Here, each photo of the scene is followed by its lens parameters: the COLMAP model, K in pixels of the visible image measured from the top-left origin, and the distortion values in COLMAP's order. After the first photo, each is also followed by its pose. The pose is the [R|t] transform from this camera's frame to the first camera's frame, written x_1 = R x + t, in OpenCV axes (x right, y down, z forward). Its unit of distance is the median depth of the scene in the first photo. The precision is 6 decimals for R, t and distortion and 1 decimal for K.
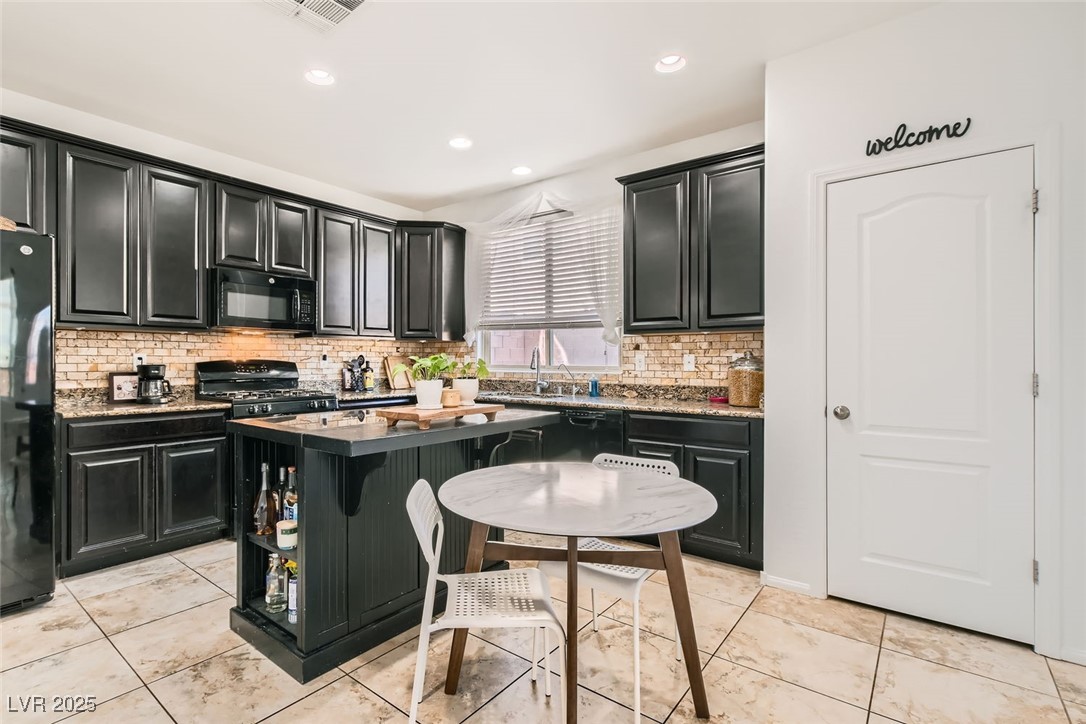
lens RADIAL K [[518.0, 0, 494.4], [0, 518.0, 359.2], [0, 0, 1]] dist [-0.000594, -0.000673]
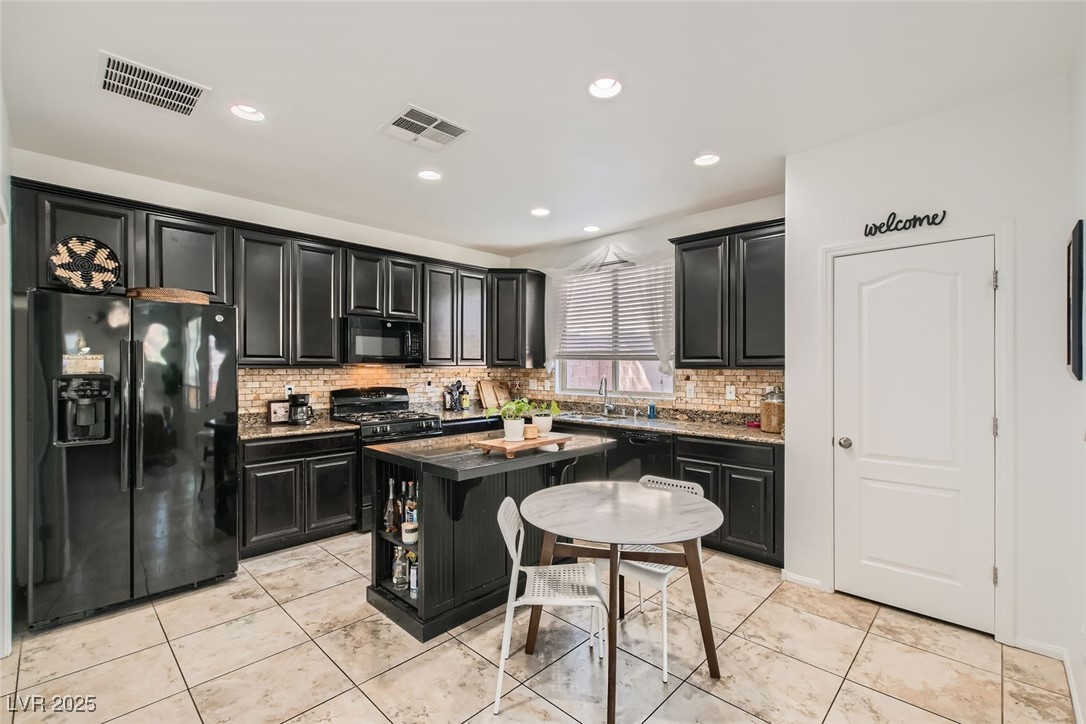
lens RADIAL K [[475.2, 0, 546.0], [0, 475.2, 364.3], [0, 0, 1]] dist [-0.003427, 0.000587]
pose [[0.998103, 0.000721, -0.061558, 0.025975], [-0.000829, 0.999998, -0.001732, -0.083454], [0.061557, 0.001780, 0.998102, -0.179900]]
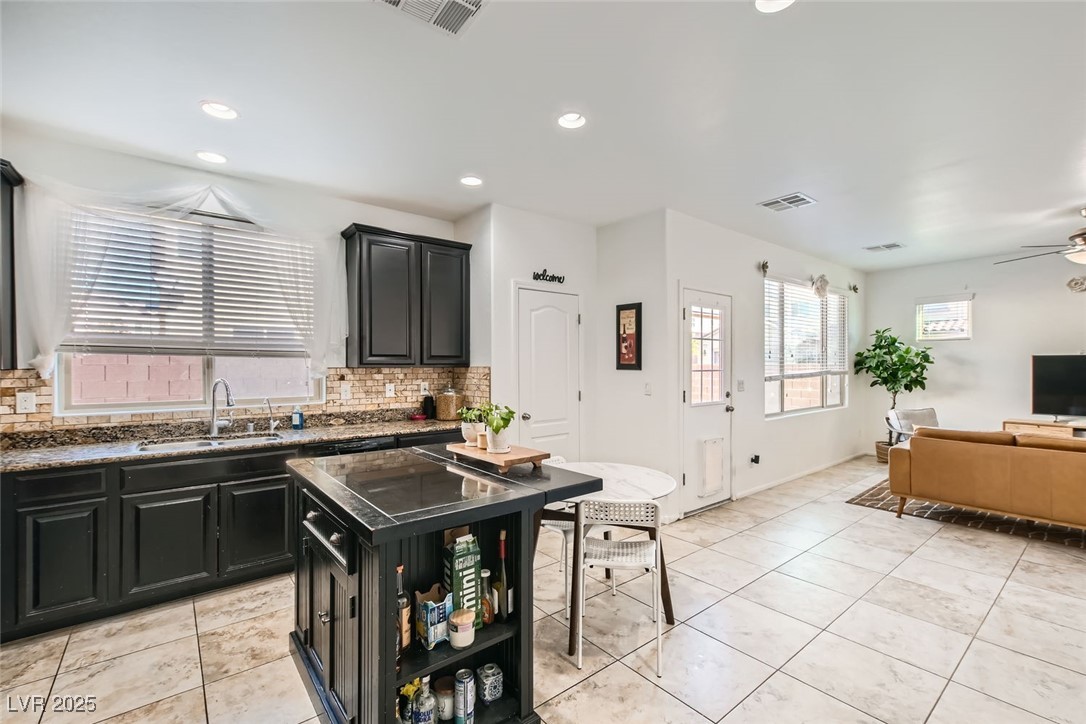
lens RADIAL K [[475.2, 0, 546.0], [0, 475.2, 364.3], [0, 0, 1]] dist [-0.003427, 0.000587]
pose [[0.187983, 0.003201, 0.982167, -0.978108], [0.001370, 0.999993, -0.003521, -0.074779], [-0.982171, 0.002007, 0.187977, 0.625082]]
